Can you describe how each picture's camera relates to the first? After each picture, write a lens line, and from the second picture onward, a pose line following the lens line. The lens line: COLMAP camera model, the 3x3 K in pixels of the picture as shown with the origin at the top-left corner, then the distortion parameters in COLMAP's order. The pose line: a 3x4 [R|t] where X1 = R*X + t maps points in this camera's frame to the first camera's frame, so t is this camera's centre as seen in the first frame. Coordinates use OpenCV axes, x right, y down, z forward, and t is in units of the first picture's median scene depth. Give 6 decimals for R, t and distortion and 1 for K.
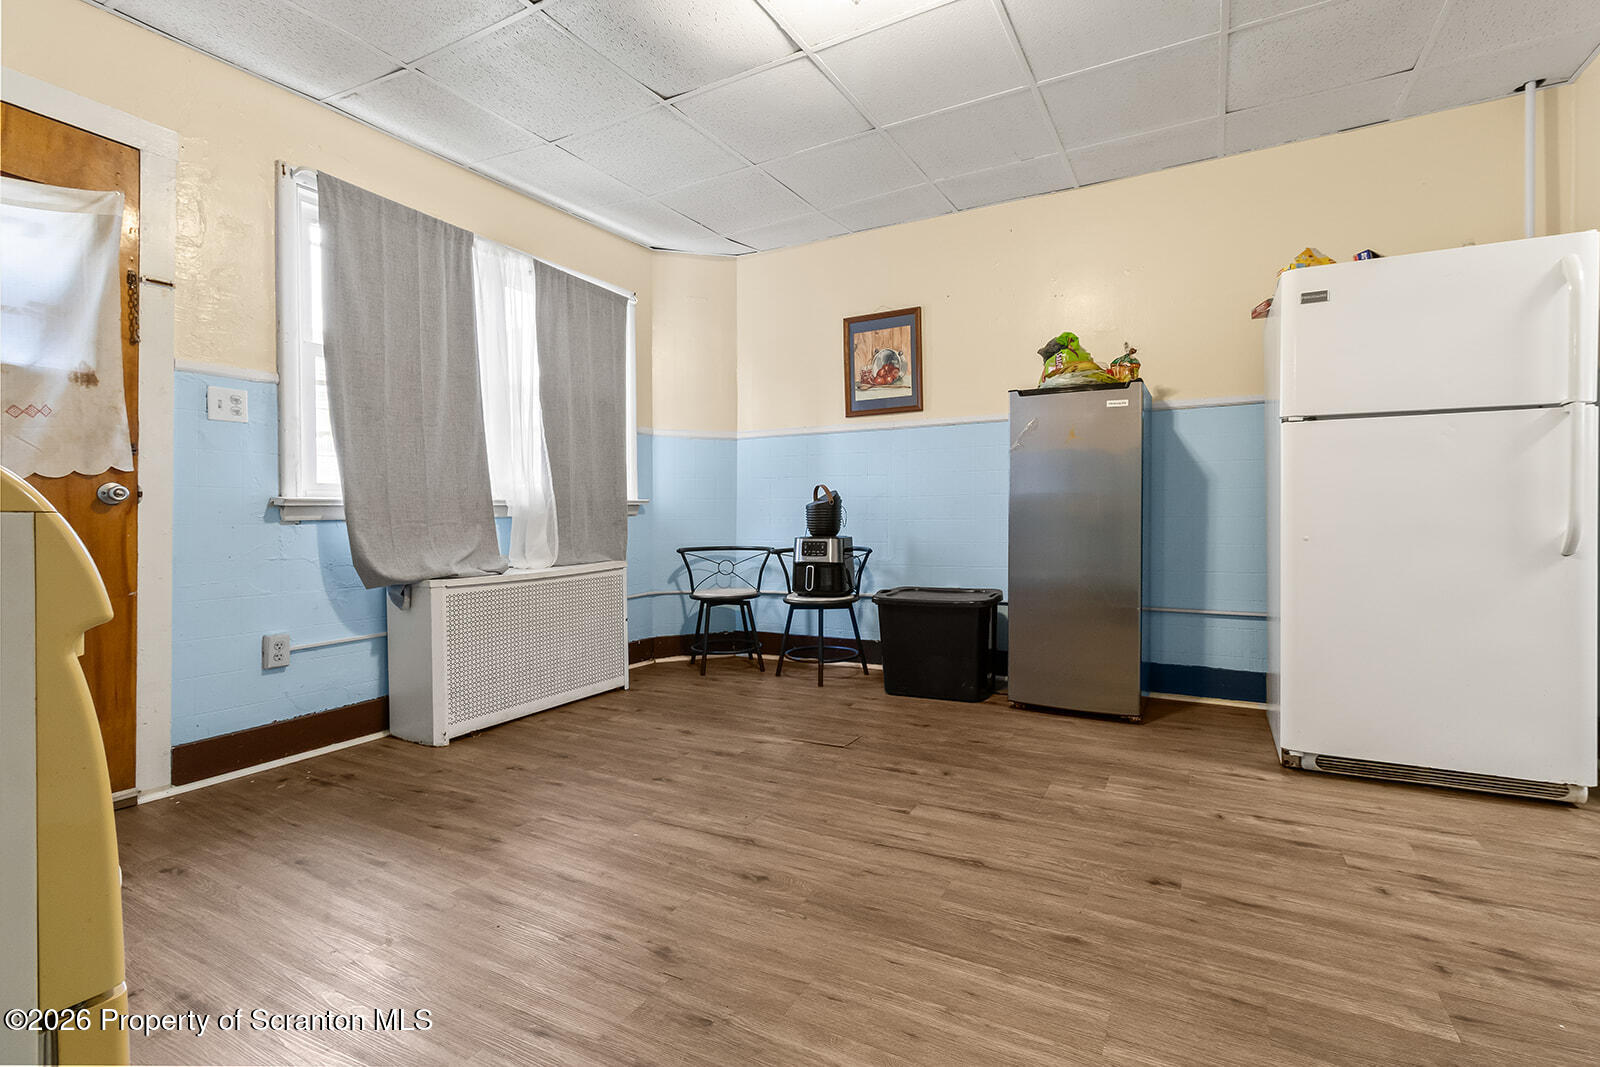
lens RADIAL K [[749.8, 0, 809.8], [0, 749.8, 525.2], [0, 0, 1]] dist [-0.001734, 0.000101]
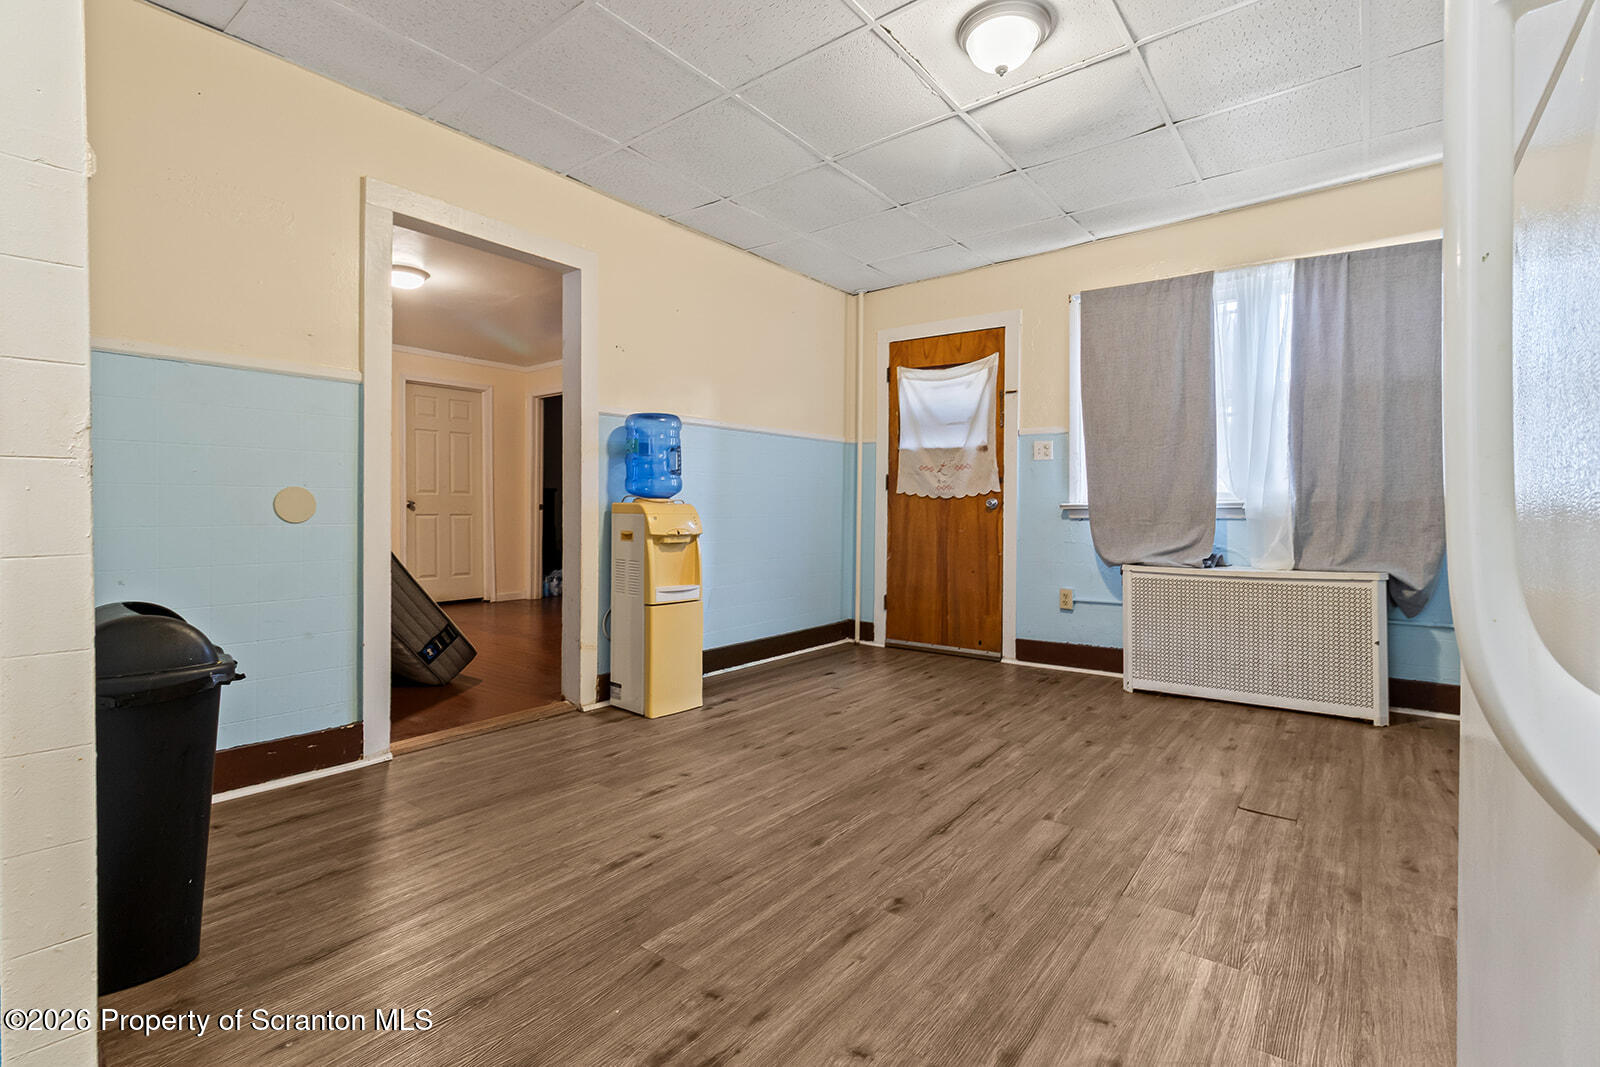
lens RADIAL K [[749.8, 0, 786.9], [0, 749.8, 523.9], [0, 0, 1]] dist [-0.001734, 0.000101]
pose [[-0.180374, 0.024316, -0.983297, 1.015149], [-0.016108, 0.999487, 0.027671, -0.029856], [0.983466, 0.020830, -0.179890, 0.719863]]
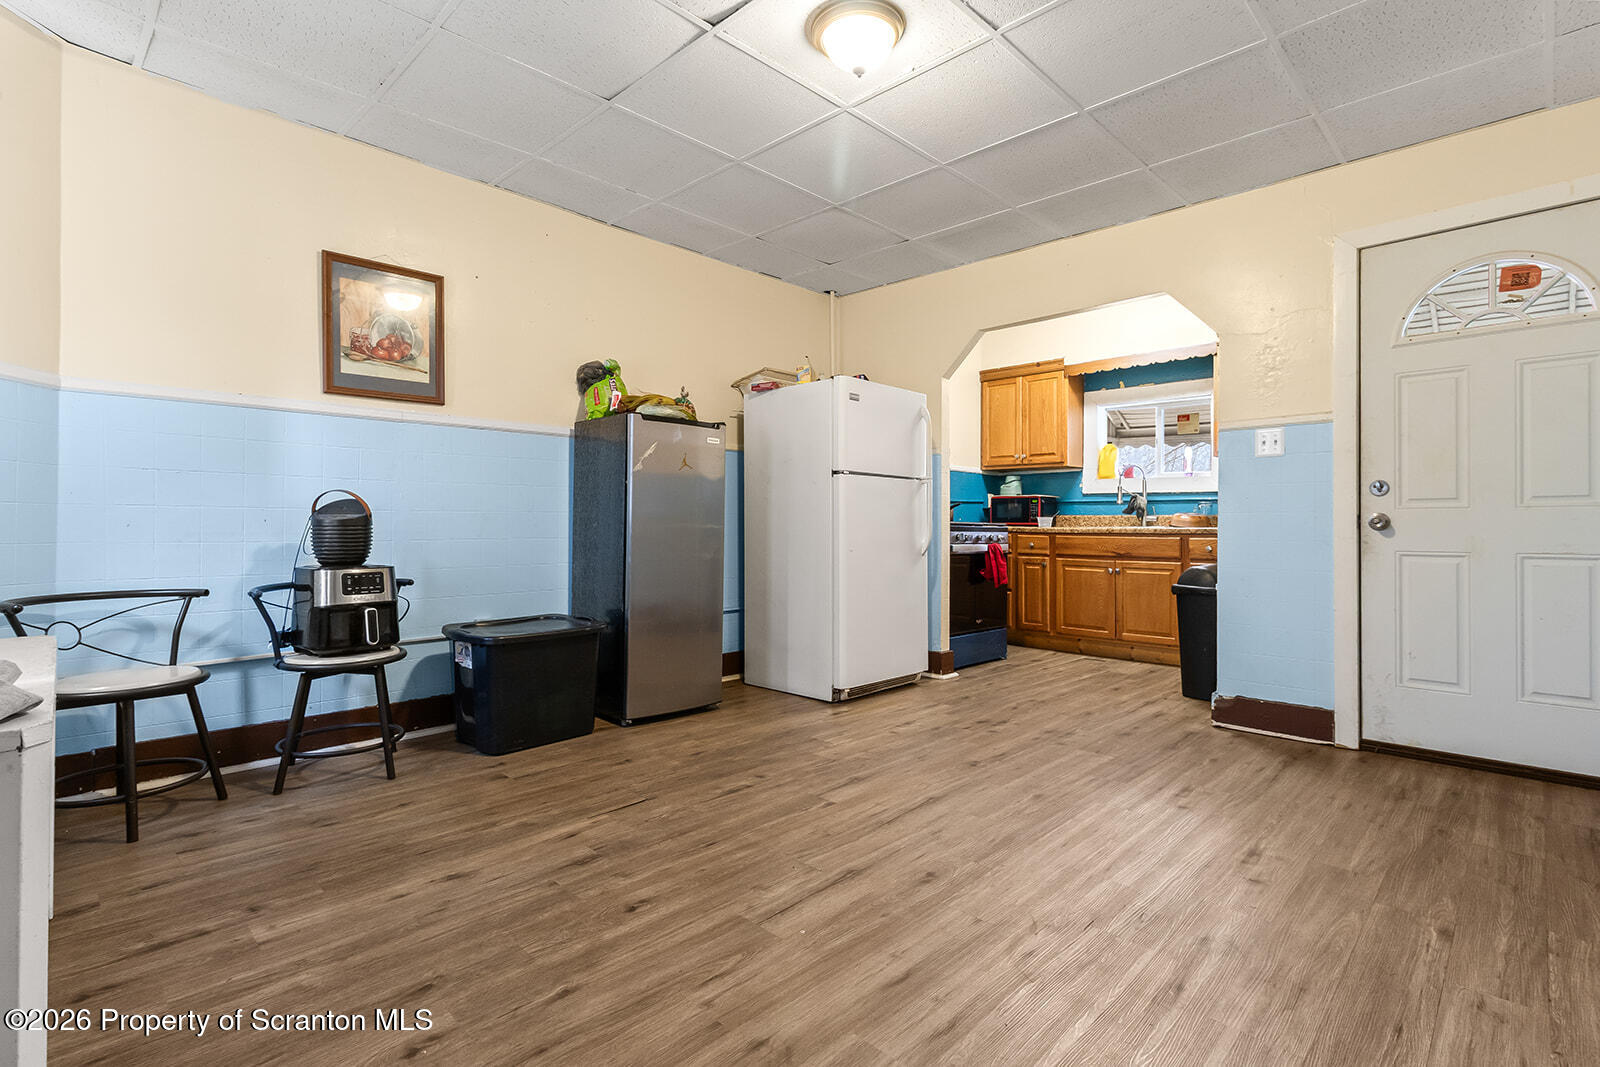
lens RADIAL K [[749.8, 0, 829.7], [0, 749.8, 522.6], [0, 0, 1]] dist [-0.001734, 0.000101]
pose [[0.255120, 0.016618, 0.966767, -0.823051], [0.012196, 0.999717, -0.020403, -0.007073], [-0.966832, 0.016995, 0.254845, 0.619918]]
